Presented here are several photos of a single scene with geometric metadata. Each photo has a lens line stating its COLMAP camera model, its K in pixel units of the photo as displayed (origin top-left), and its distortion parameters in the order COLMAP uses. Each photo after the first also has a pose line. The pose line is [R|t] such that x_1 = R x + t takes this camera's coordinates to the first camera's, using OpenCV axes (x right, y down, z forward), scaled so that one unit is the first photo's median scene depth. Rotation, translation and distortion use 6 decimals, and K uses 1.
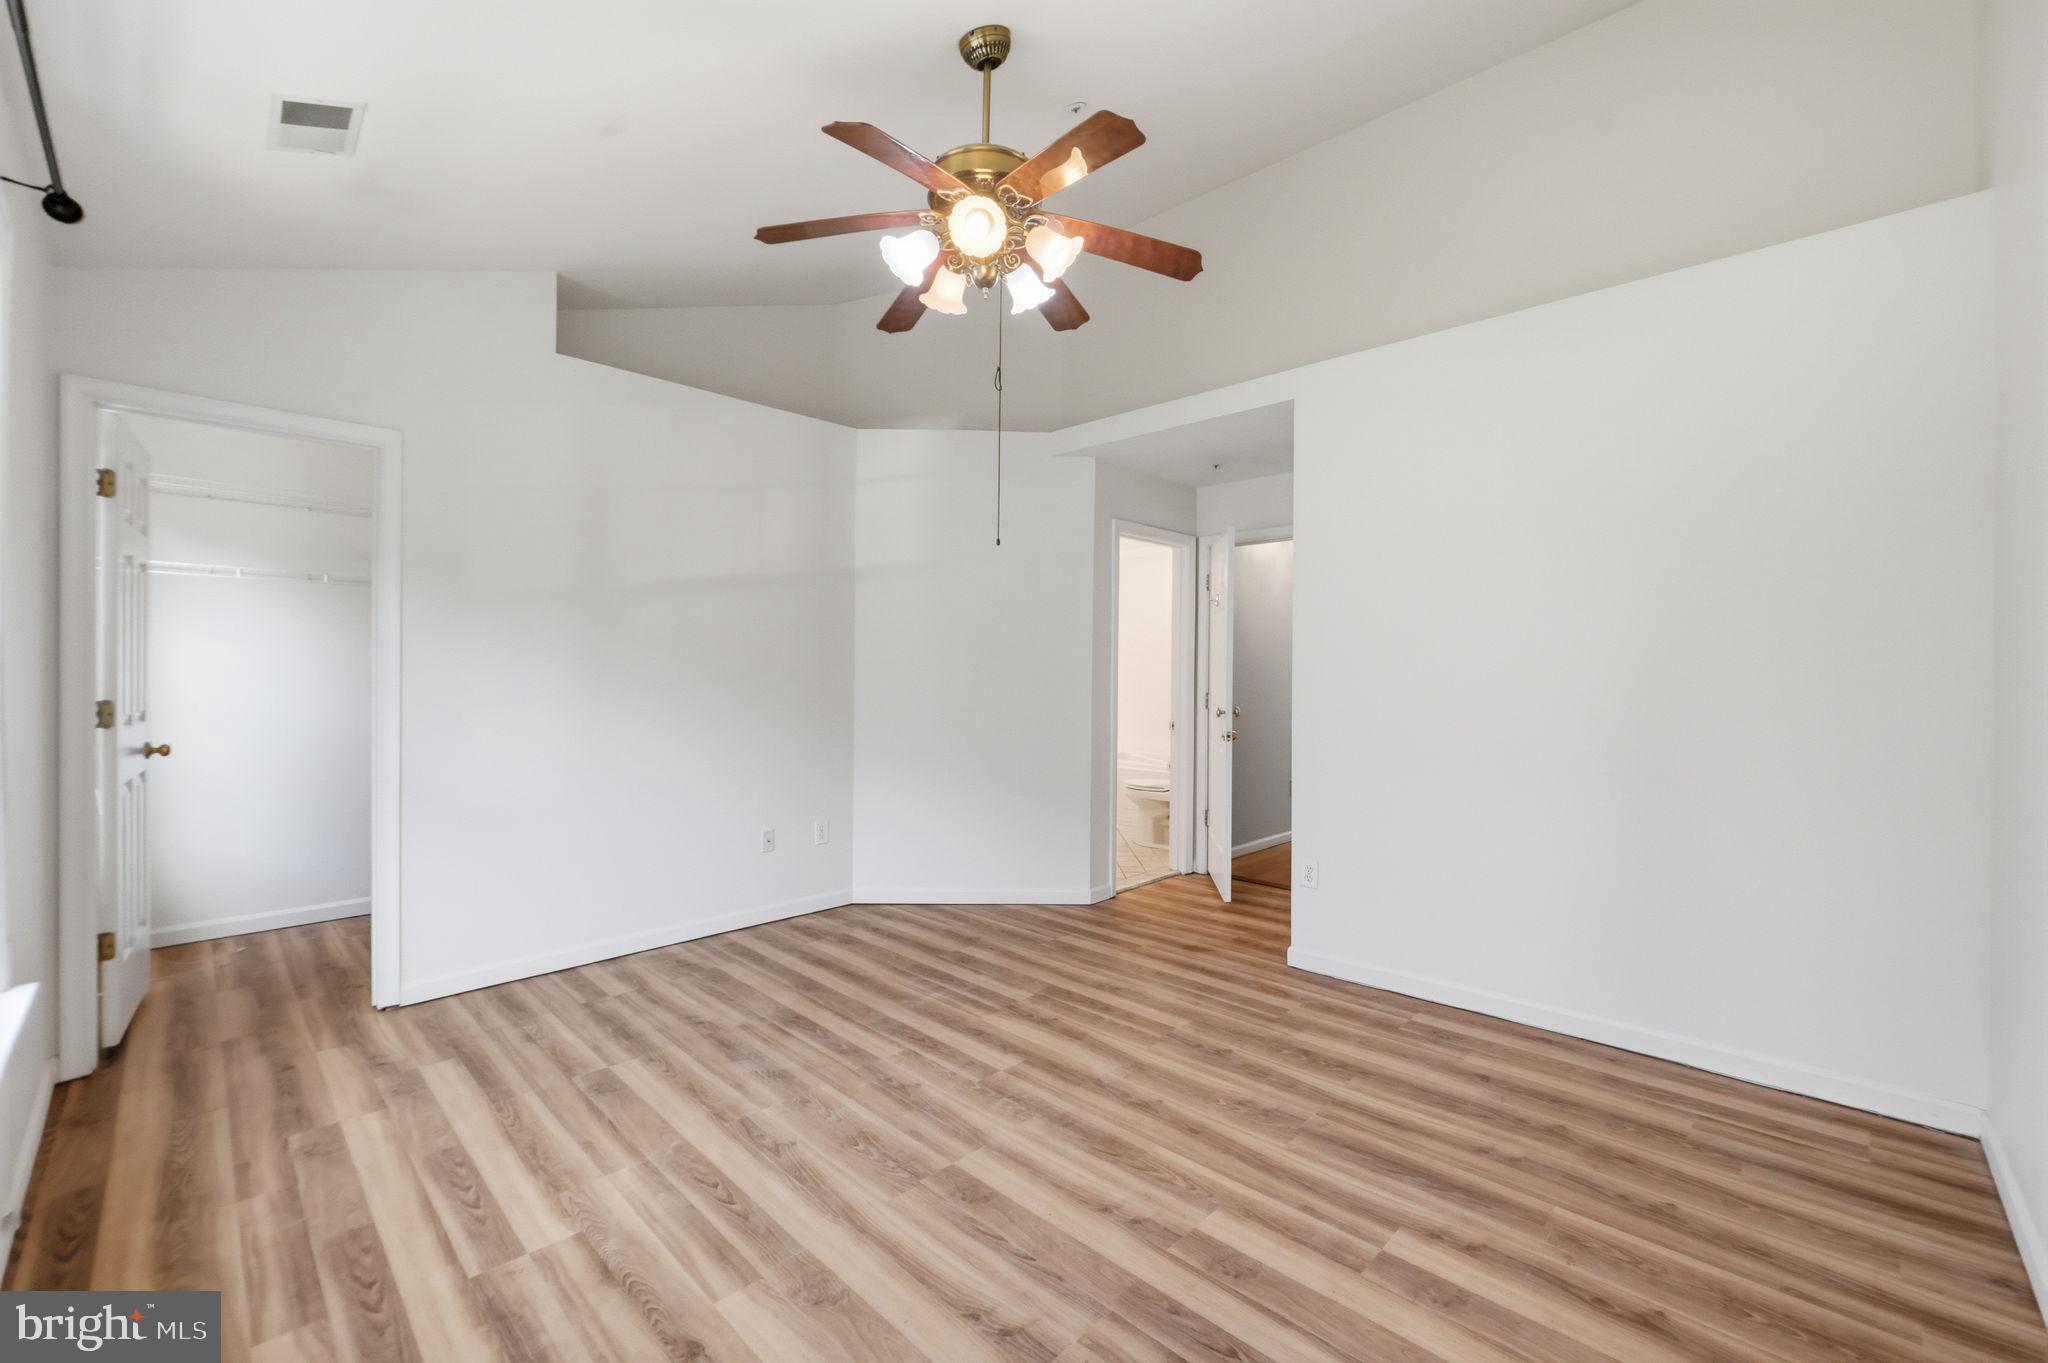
lens RADIAL K [[857.1, 0, 1024.0], [0, 857.1, 681.5], [0, 0, 1]] dist [-0.000416, 0.000011]
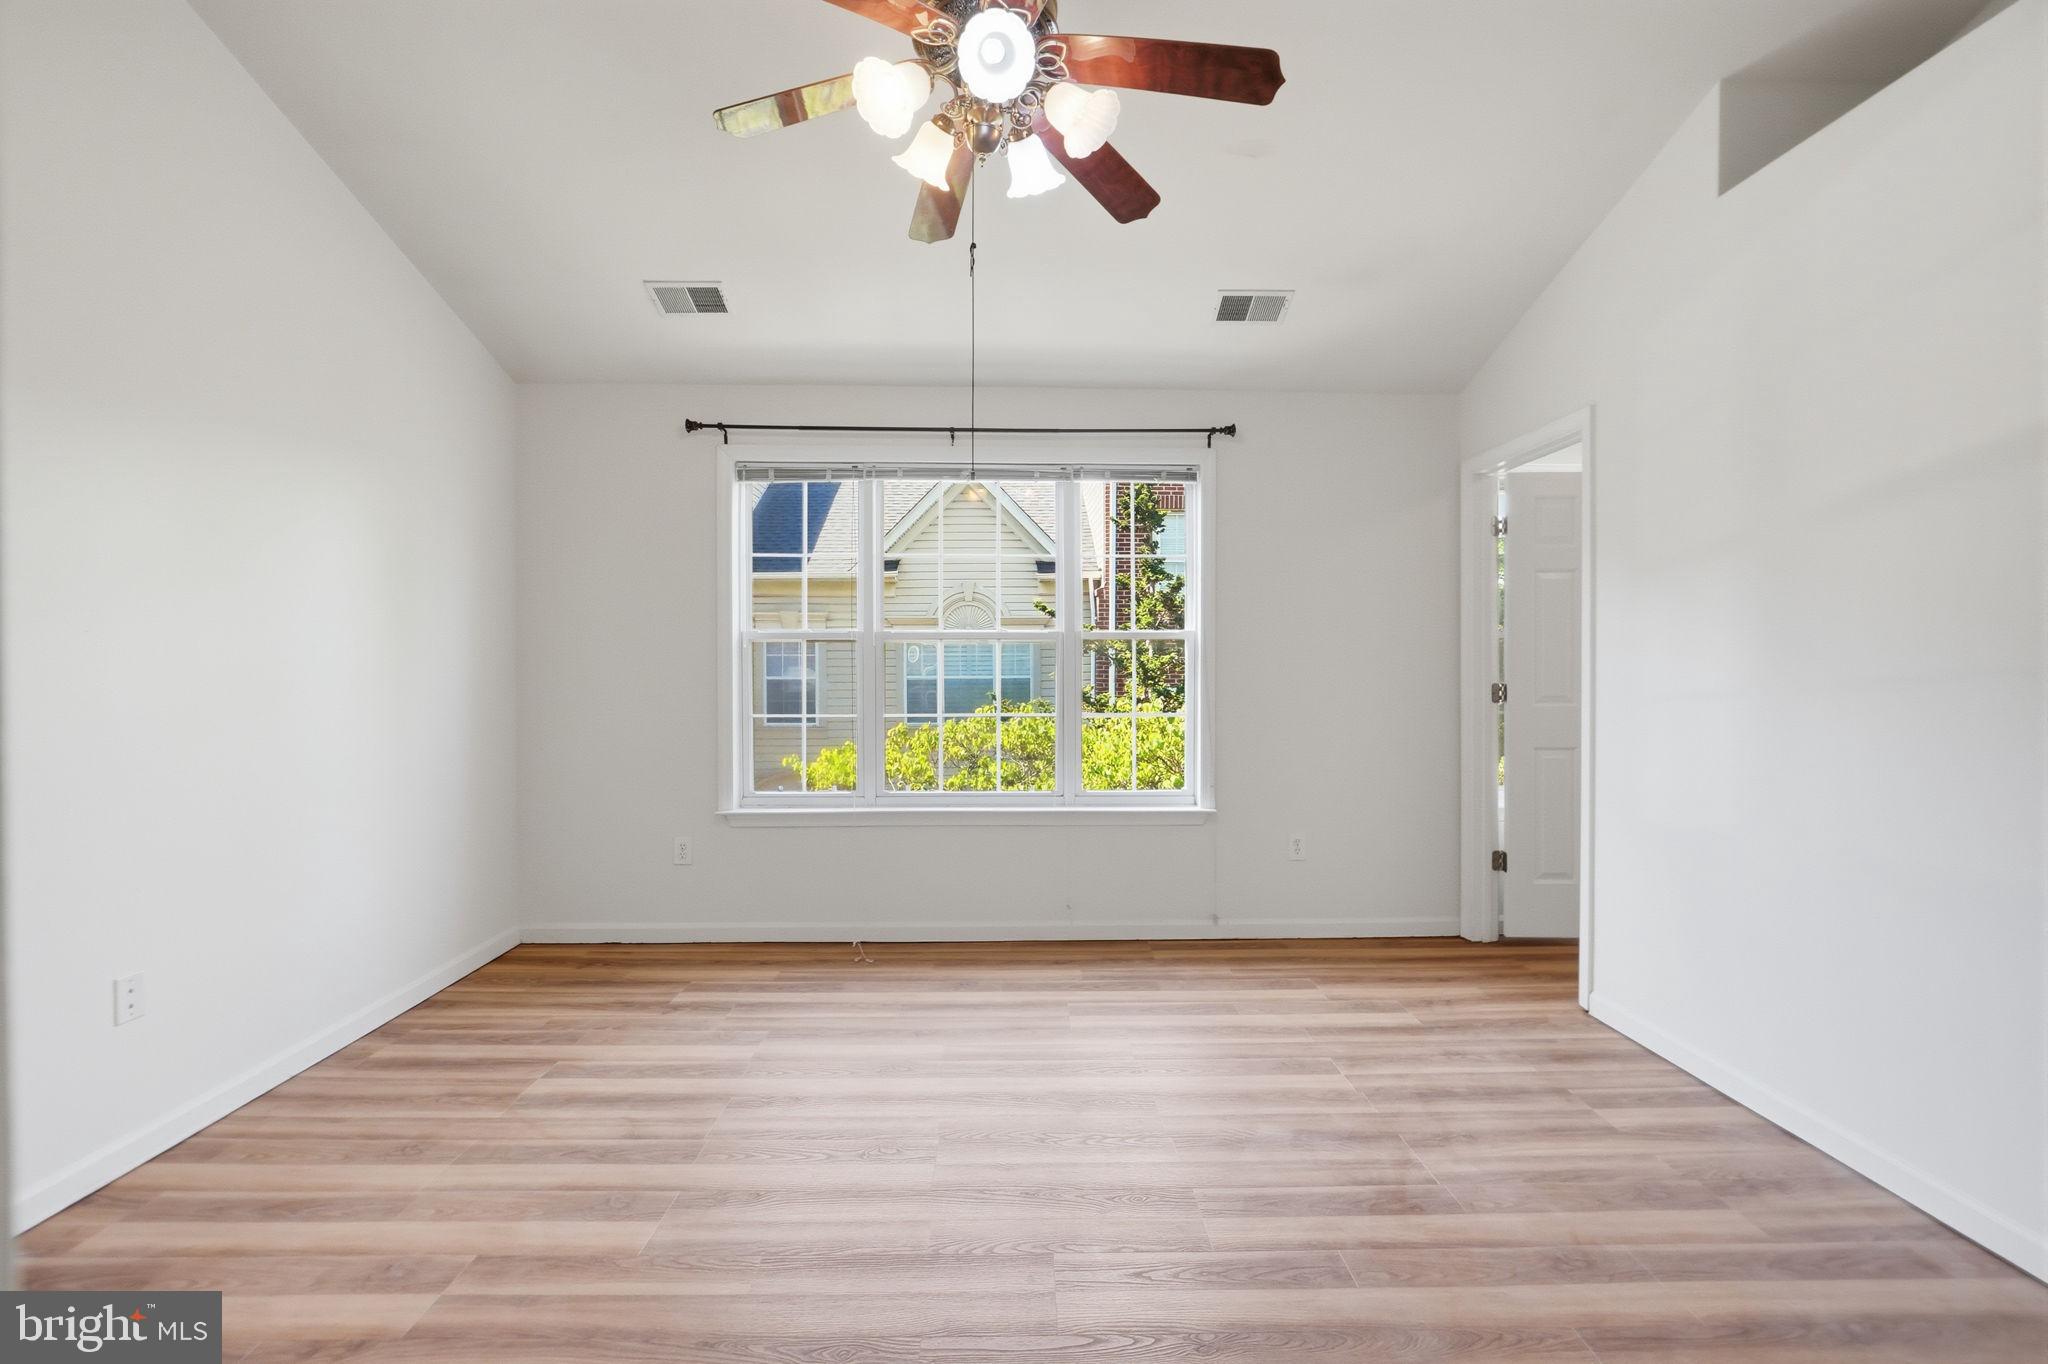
lens RADIAL K [[840.4, 0, 1024.0], [0, 840.4, 682.0], [0, 0, 1]] dist [-0.000575, 0.000031]
pose [[-0.724801, 0.000313, -0.688958, 0.354287], [-0.002562, 0.999992, 0.003149, 0.015936], [0.688953, 0.004047, -0.724795, 1.254462]]
